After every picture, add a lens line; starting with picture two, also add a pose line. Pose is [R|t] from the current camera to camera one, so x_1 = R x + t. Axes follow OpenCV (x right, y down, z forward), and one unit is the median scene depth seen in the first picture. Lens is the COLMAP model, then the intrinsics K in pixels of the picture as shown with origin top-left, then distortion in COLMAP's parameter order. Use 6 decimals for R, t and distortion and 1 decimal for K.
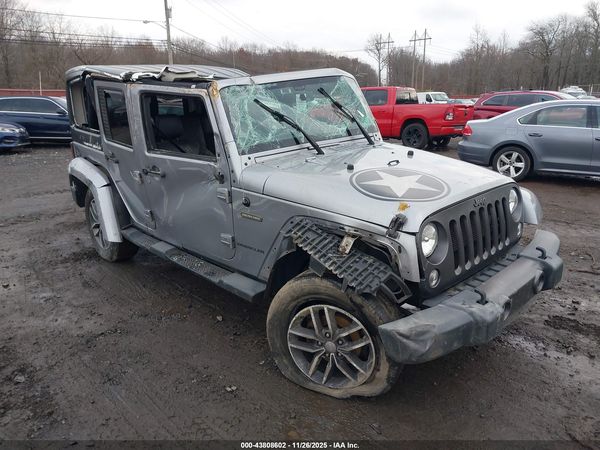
lens RADIAL K [[477.6, 0, 300.0], [0, 477.6, 225.0], [0, 0, 1]] dist [0.015062, -0.012440]
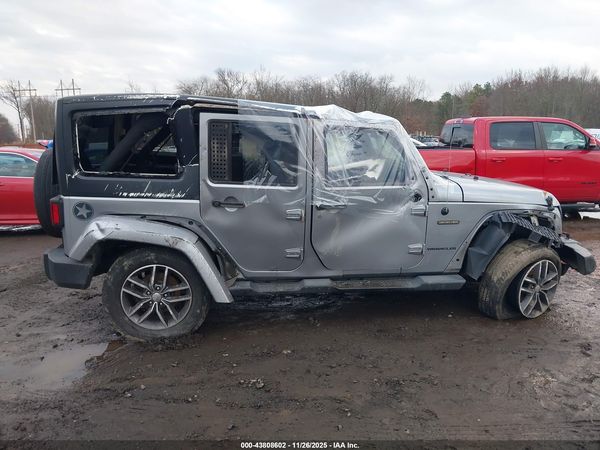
lens RADIAL K [[477.6, 0, 300.0], [0, 477.6, 225.0], [0, 0, 1]] dist [0.015062, -0.012440]
pose [[0.591982, -0.141998, 0.793343, -1.290416], [0.220499, 0.975336, 0.010040, -0.105148], [-0.775201, 0.168988, 0.608692, 0.503243]]
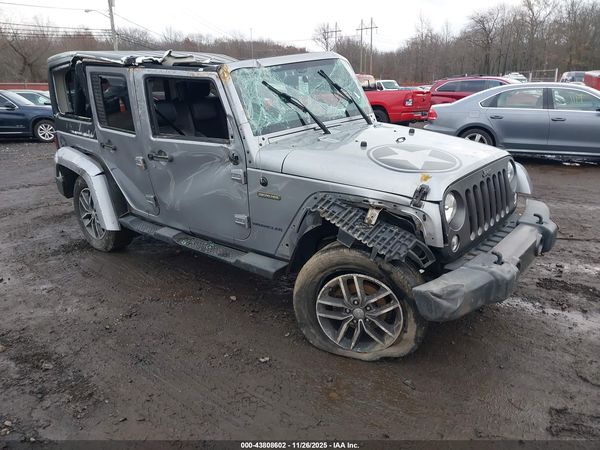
lens RADIAL K [[477.6, 0, 300.0], [0, 477.6, 225.0], [0, 0, 1]] dist [0.015062, -0.012440]
pose [[0.994823, -0.041751, 0.092648, -0.126856], [0.039954, 0.998977, 0.021162, 0.025528], [-0.093437, -0.017350, 0.995474, -0.030774]]
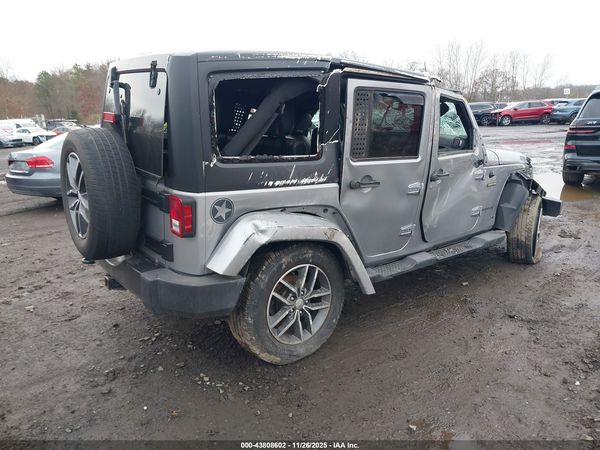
lens RADIAL K [[484.0, 0, 300.0], [0, 484.0, 225.0], [0, 0, 1]] dist [0.211583, -0.428378]
pose [[0.069529, -0.212853, 0.974607, -1.513183], [0.297002, 0.937085, 0.183470, -0.323640], [-0.952342, 0.276703, 0.128372, 1.318409]]
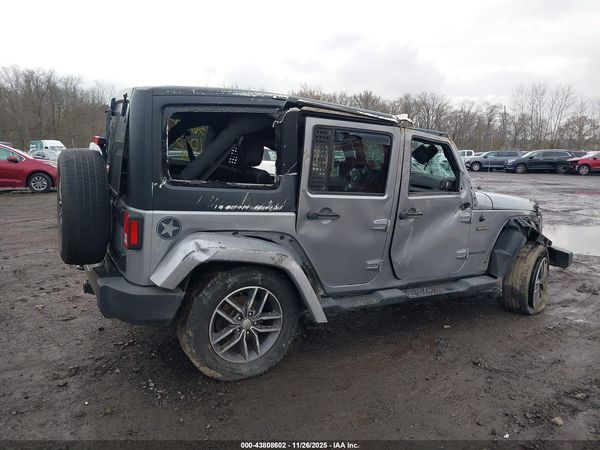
lens RADIAL K [[484.0, 0, 300.0], [0, 484.0, 225.0], [0, 0, 1]] dist [0.211583, -0.428378]
pose [[0.226227, -0.134487, 0.964746, -1.533212], [0.237673, 0.968109, 0.079223, -0.254524], [-0.944634, 0.211372, 0.250977, 1.085742]]
